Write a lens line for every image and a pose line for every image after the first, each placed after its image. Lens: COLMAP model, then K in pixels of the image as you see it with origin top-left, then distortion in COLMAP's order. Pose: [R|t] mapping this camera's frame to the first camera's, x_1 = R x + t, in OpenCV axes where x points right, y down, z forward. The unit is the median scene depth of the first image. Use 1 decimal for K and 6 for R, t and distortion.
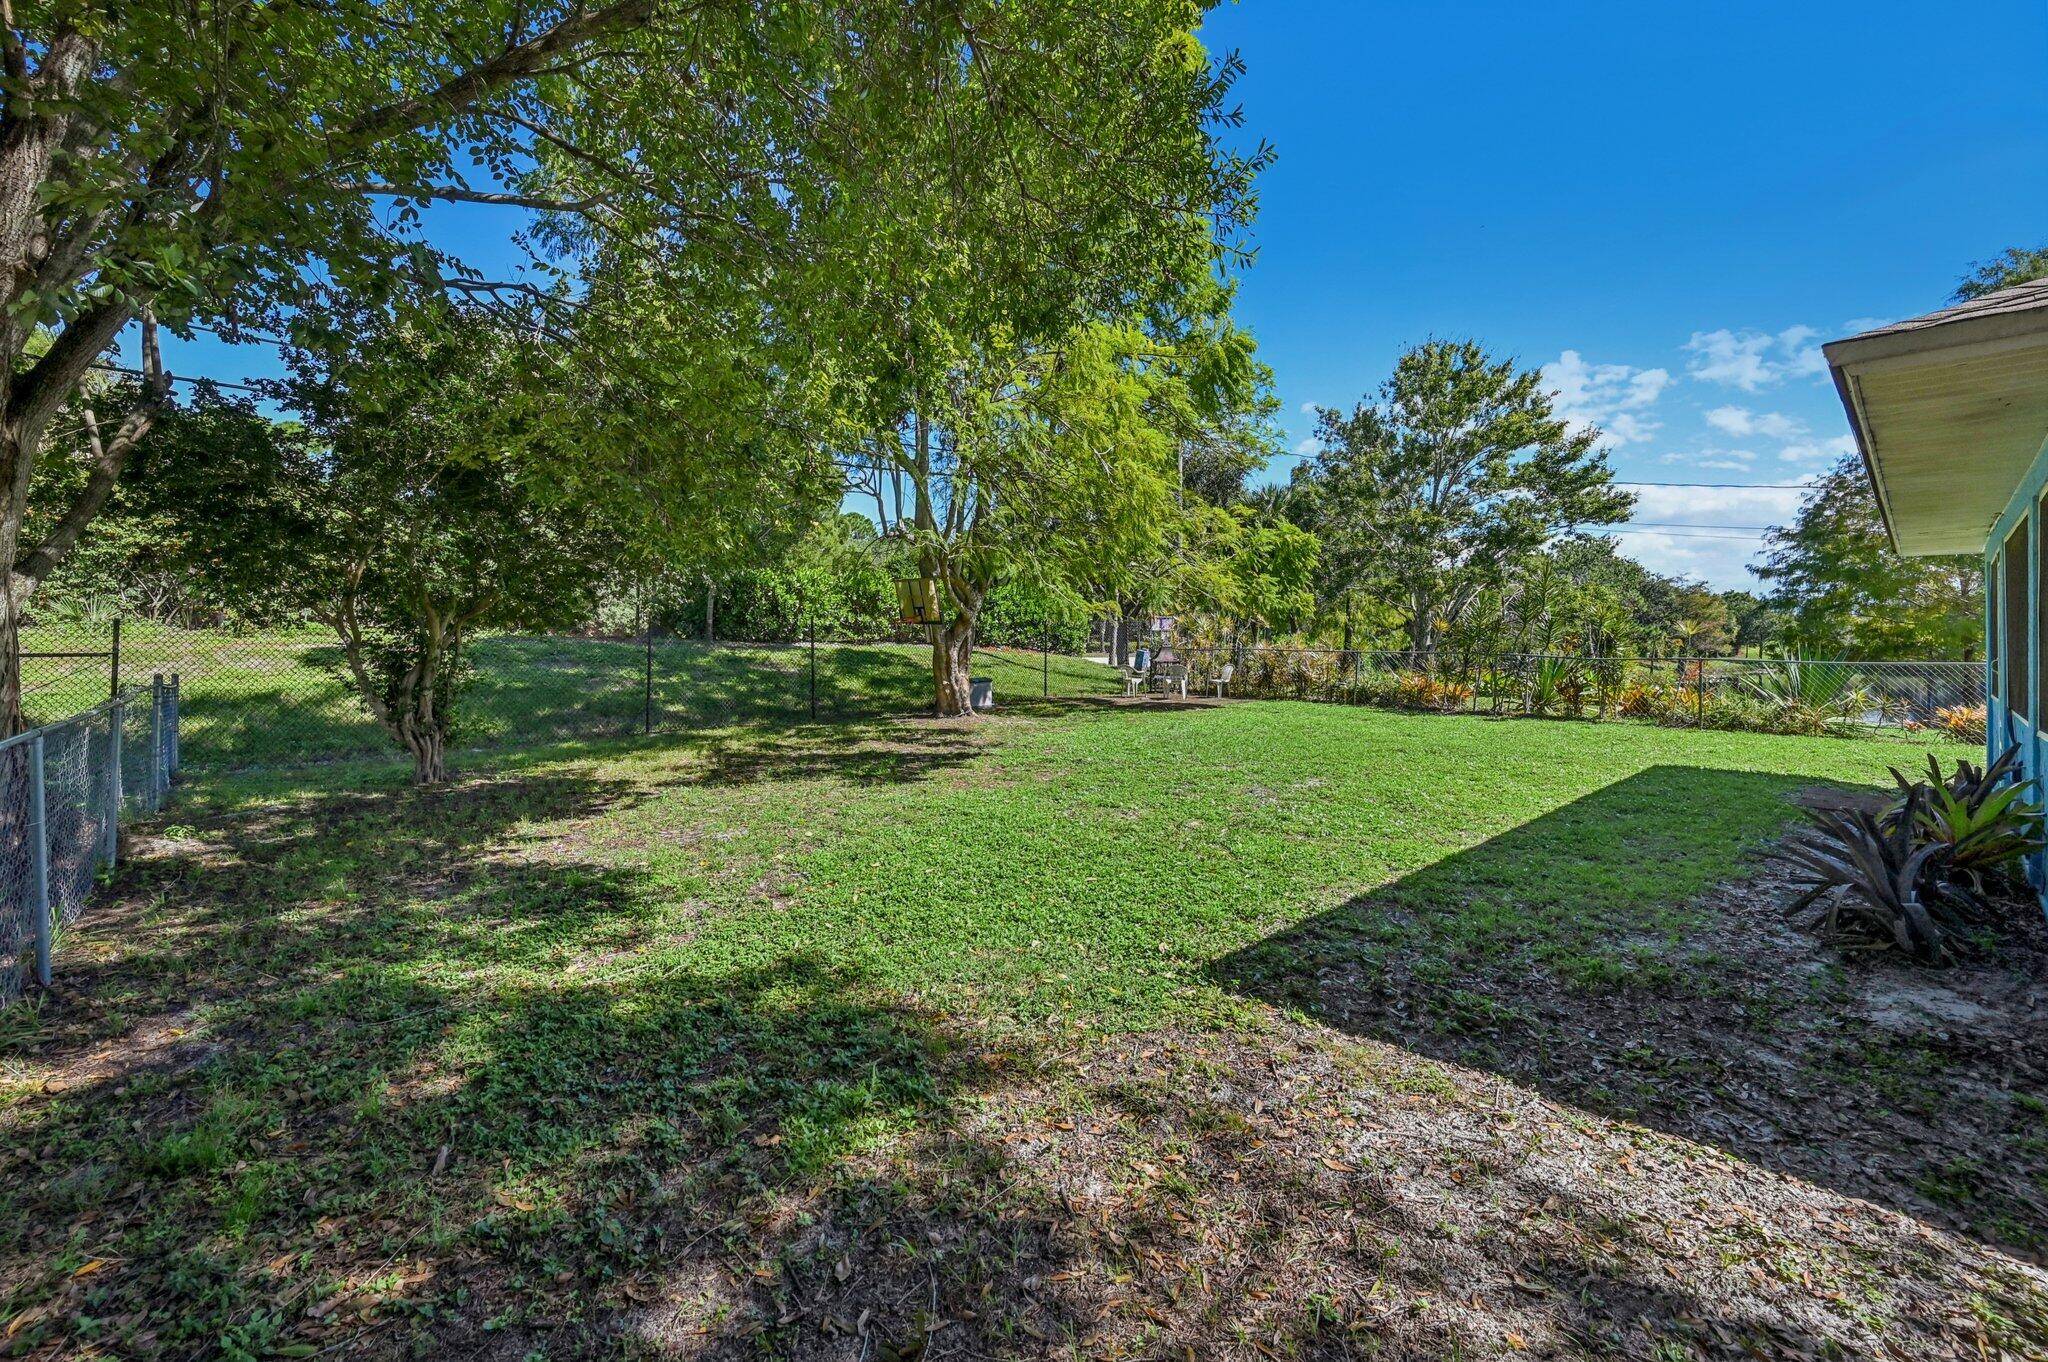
lens RADIAL K [[819.3, 0, 1026.6], [0, 819.3, 673.1], [0, 0, 1]] dist [0.004503, -0.000402]
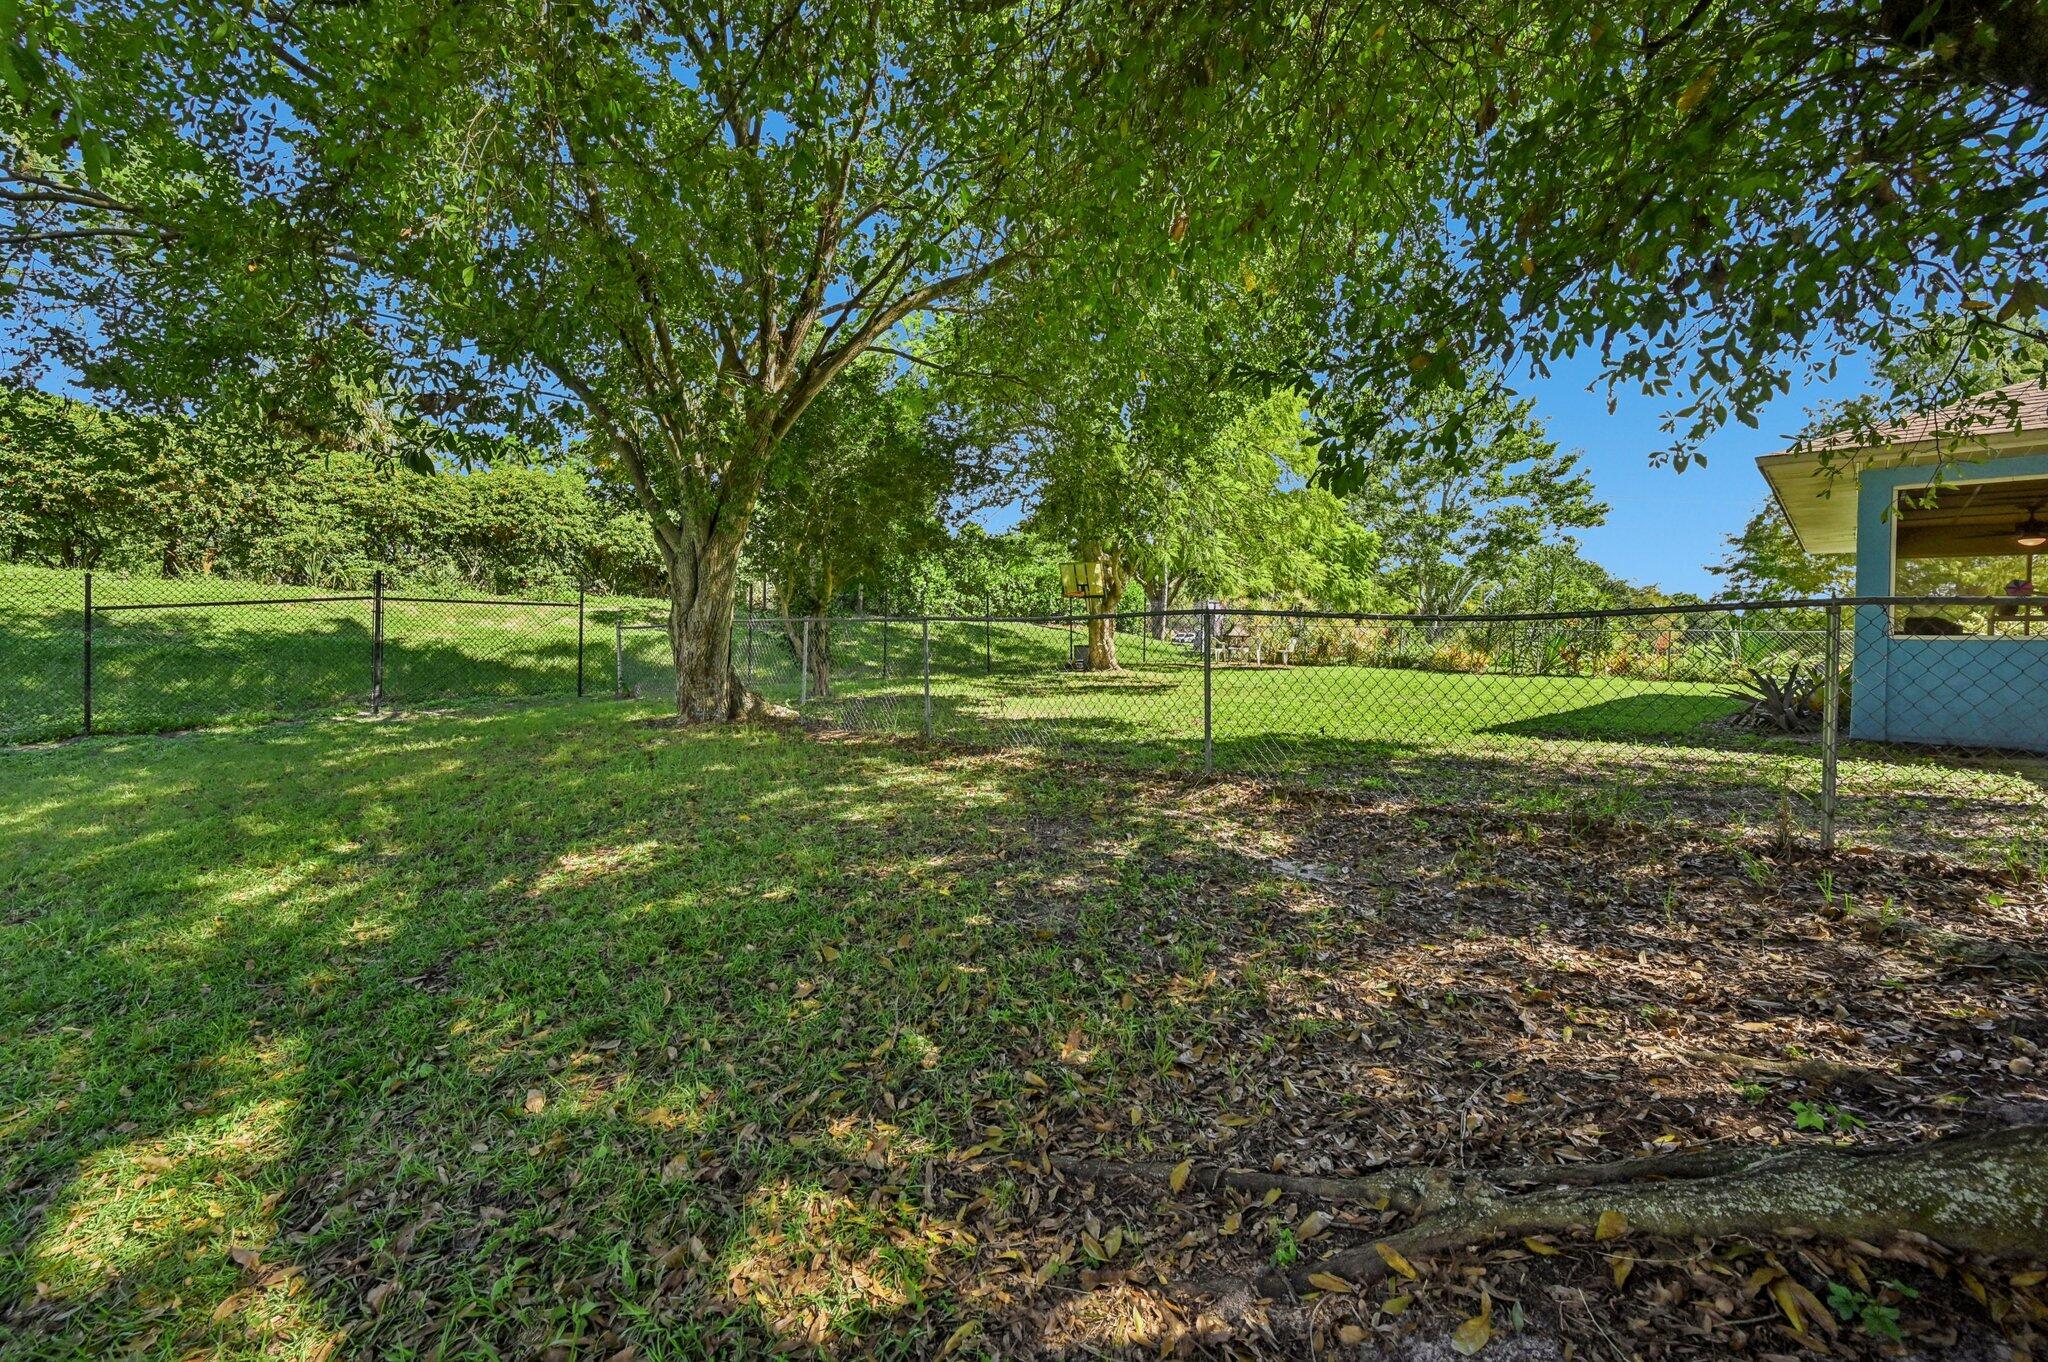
lens RADIAL K [[819.3, 0, 1020.6], [0, 819.3, 686.9], [0, 0, 1]] dist [0.004503, -0.000402]
pose [[0.999314, 0.009513, 0.035778, -0.169760], [-0.010356, 0.999672, 0.023442, 0.031830], [-0.035543, -0.023797, 0.999085, -0.181197]]
